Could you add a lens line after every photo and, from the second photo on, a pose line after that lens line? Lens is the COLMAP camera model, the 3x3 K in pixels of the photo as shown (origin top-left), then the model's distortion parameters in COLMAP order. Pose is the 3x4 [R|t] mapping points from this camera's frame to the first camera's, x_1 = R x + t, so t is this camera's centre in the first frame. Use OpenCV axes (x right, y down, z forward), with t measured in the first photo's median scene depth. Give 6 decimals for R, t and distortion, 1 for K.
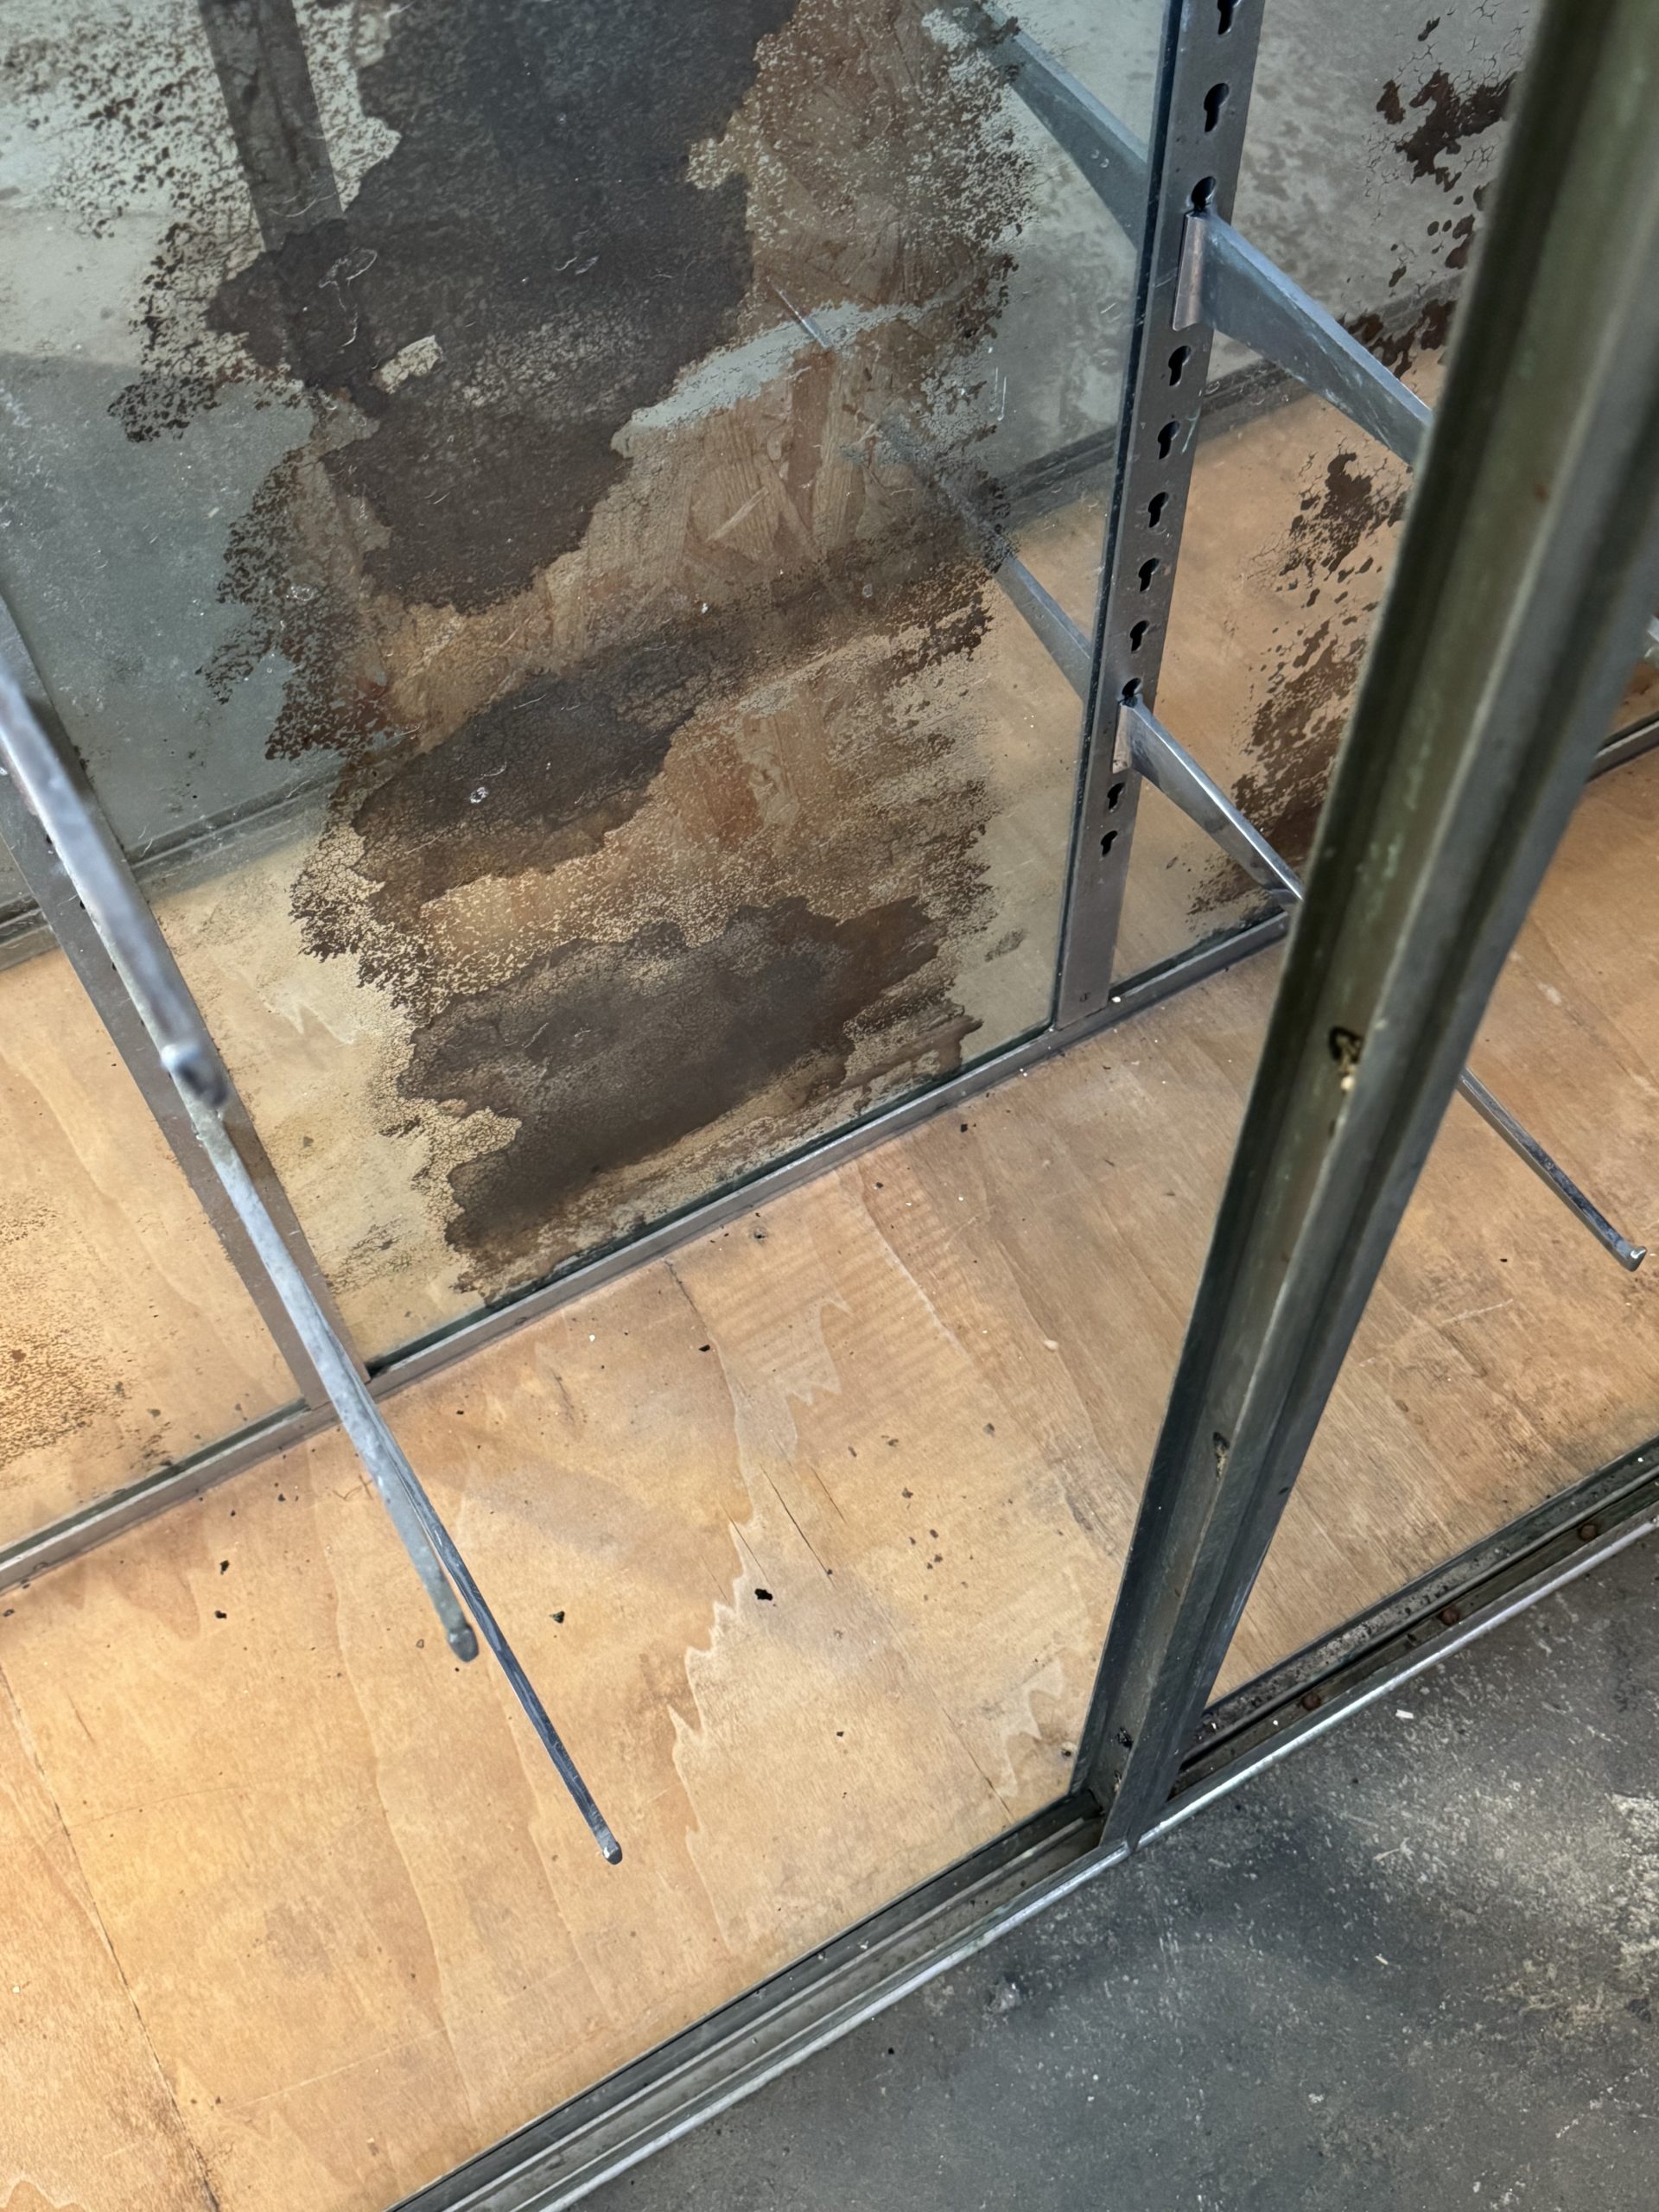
lens RADIAL K [[2252.1, 0, 829.5], [0, 2252.1, 1106.0], [0, 0, 1]] dist [0.194506, -0.500863]
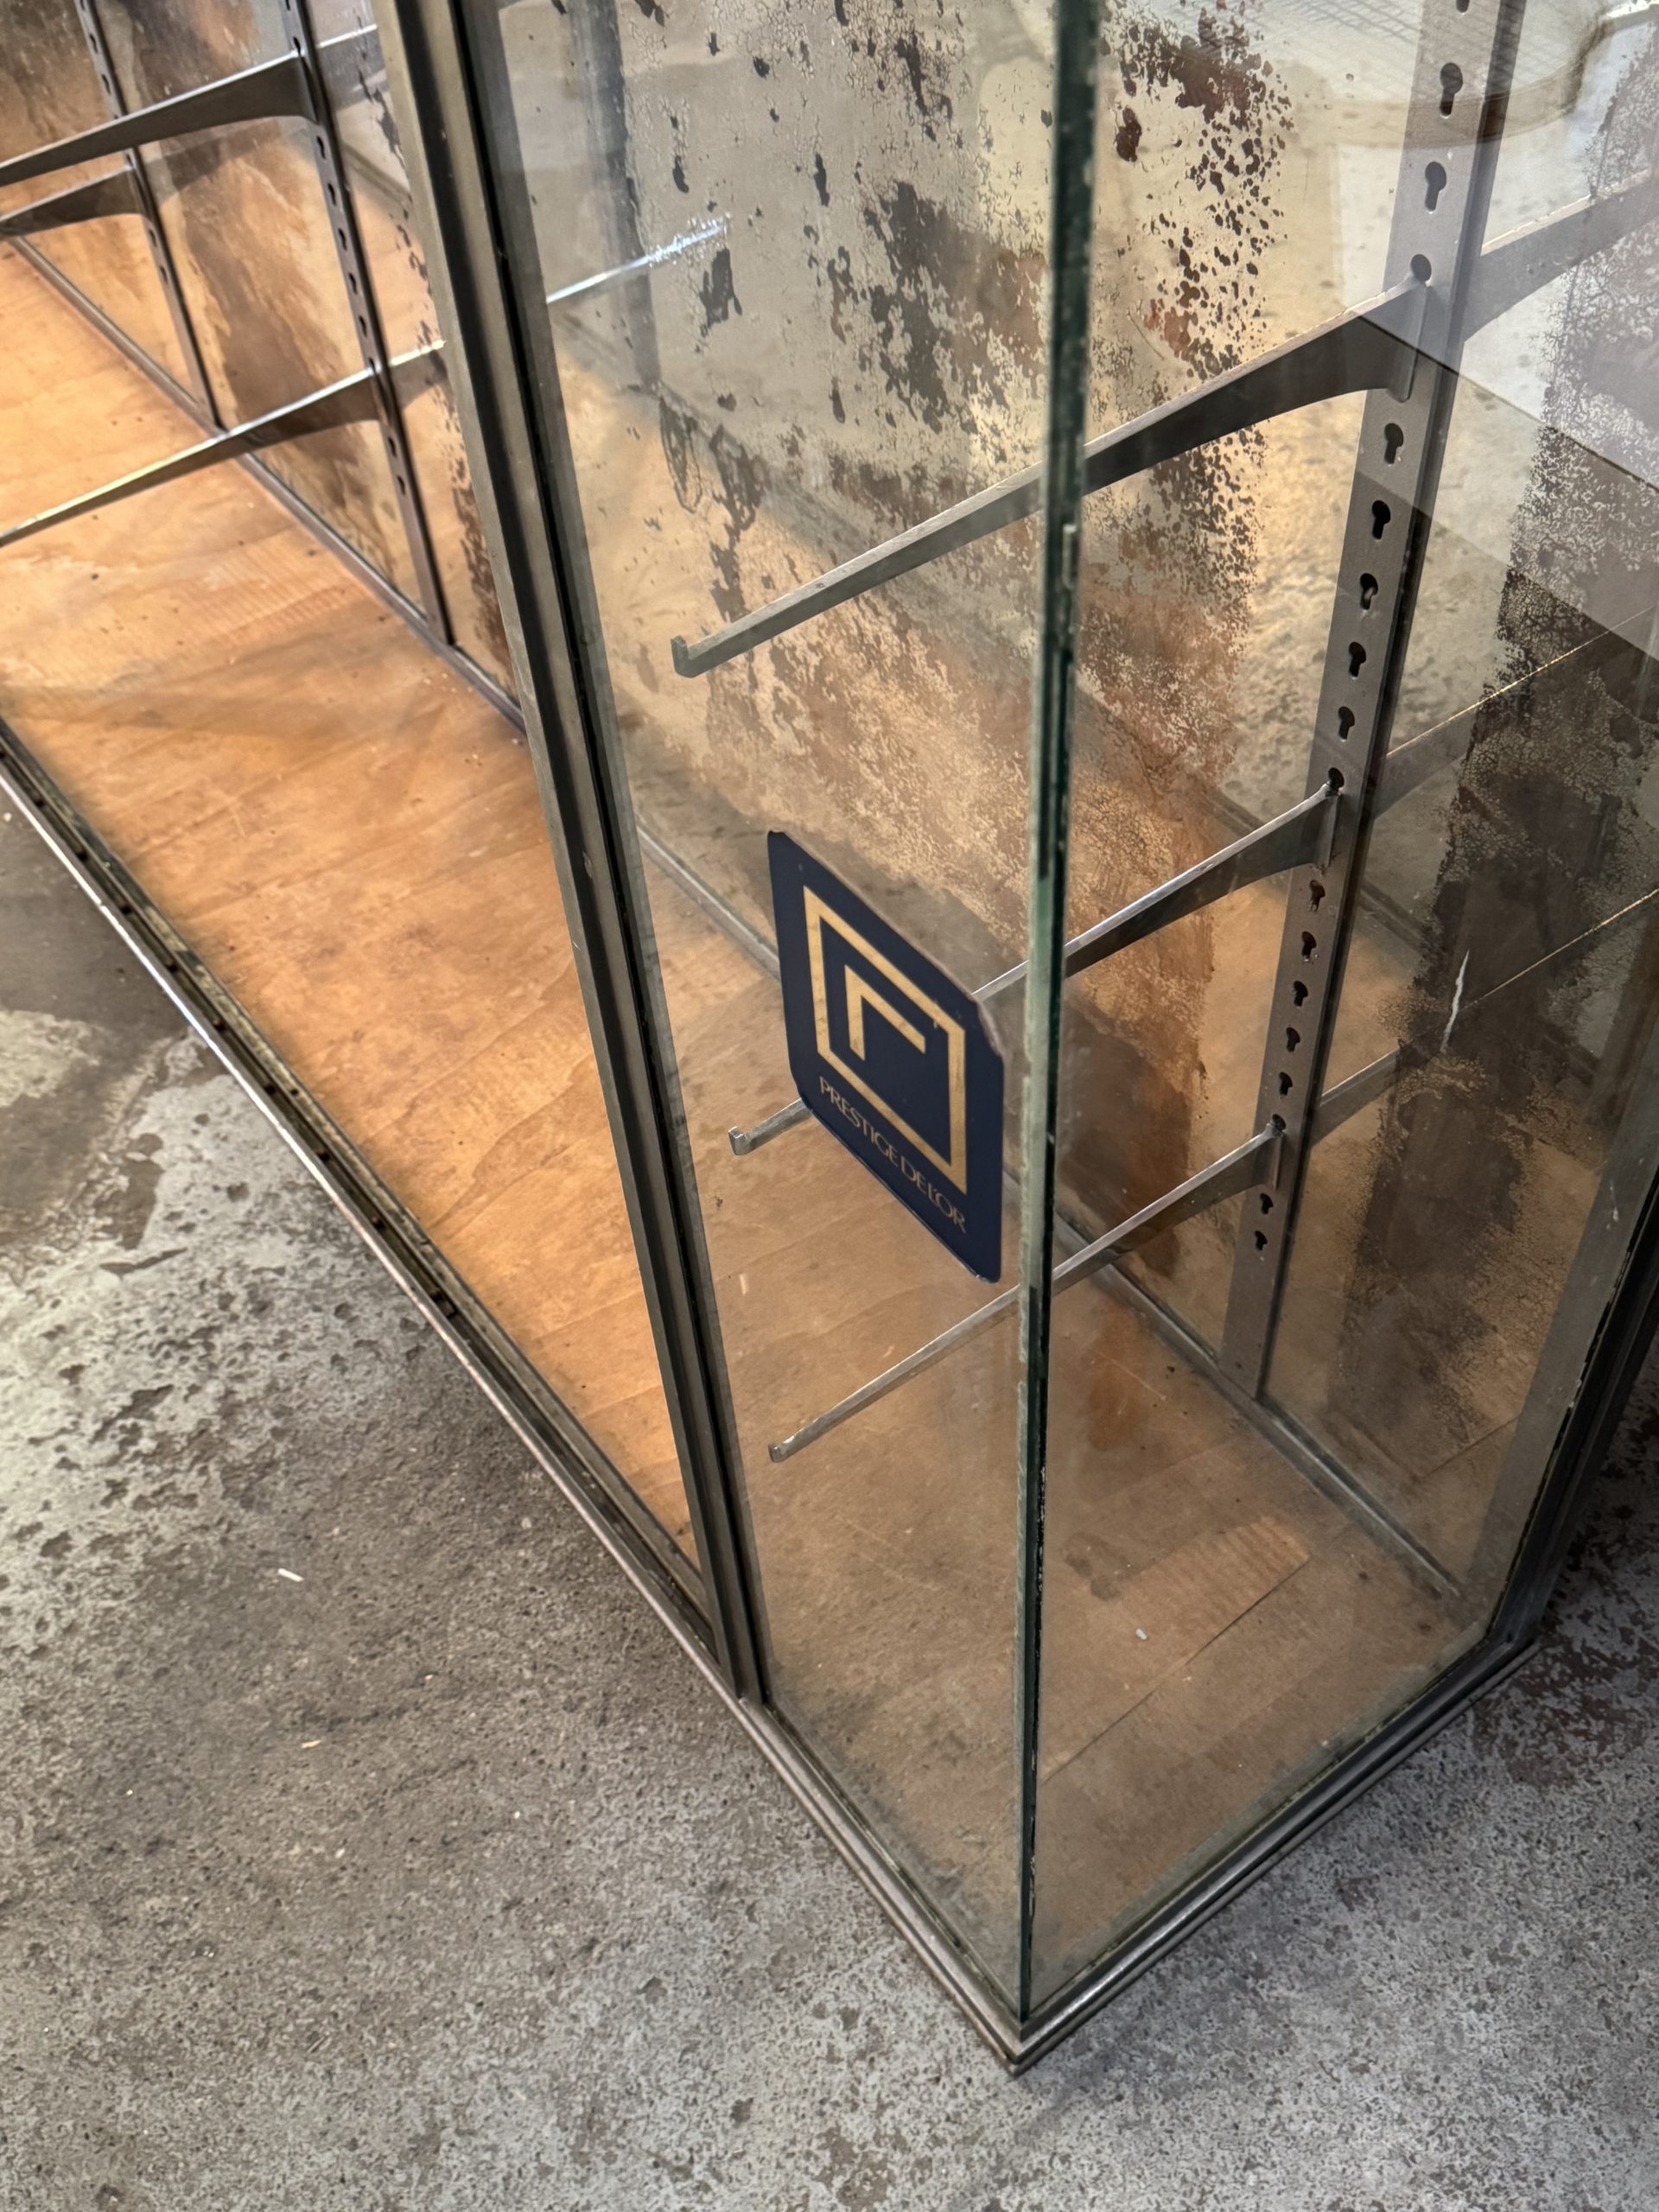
lens RADIAL K [[2252.1, 0, 829.5], [0, 2252.1, 1106.0], [0, 0, 1]] dist [0.194506, -0.500863]
pose [[0.123973, 0.771154, -0.624462, 1.527591], [-0.823125, 0.431376, 0.369297, -0.779841], [0.554163, 0.468227, 0.688235, 0.212234]]
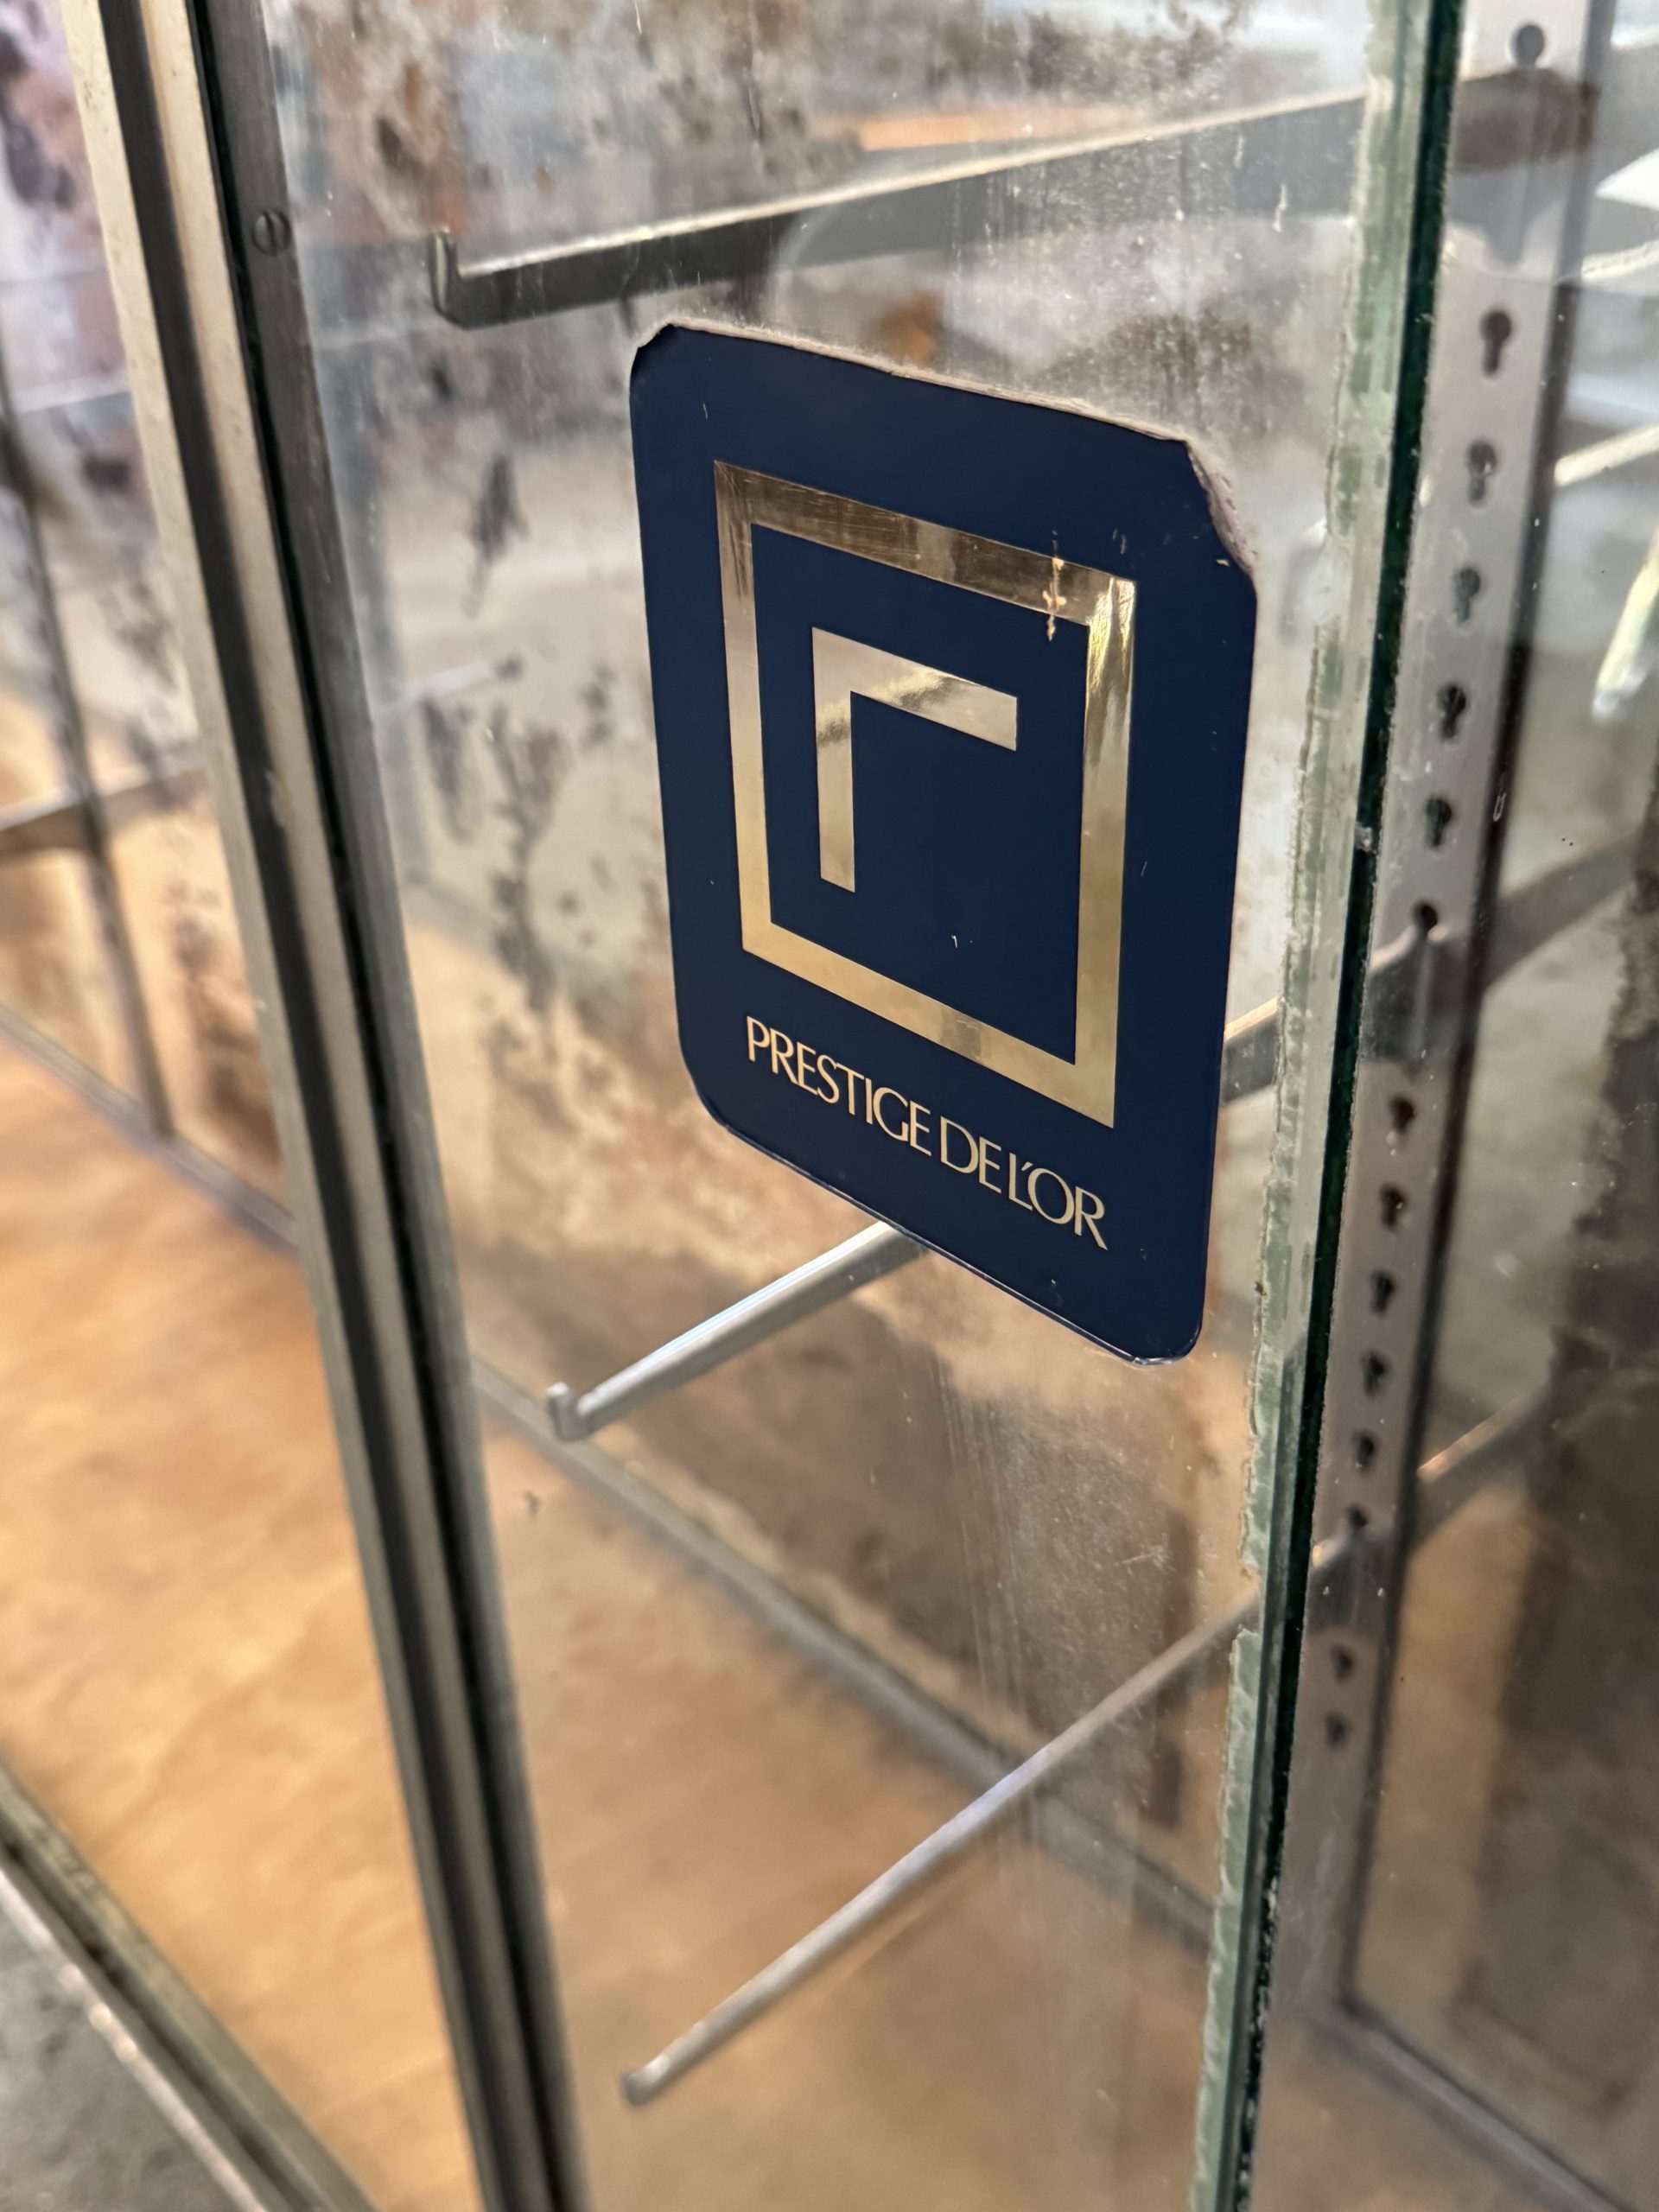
lens RADIAL K [[2252.1, 0, 829.5], [0, 2252.1, 1106.0], [0, 0, 1]] dist [0.194506, -0.500863]
pose [[0.229174, 0.518640, -0.823706, 1.406661], [-0.819180, 0.559842, 0.124585, -0.614886], [0.525760, 0.646212, 0.553161, 0.448265]]
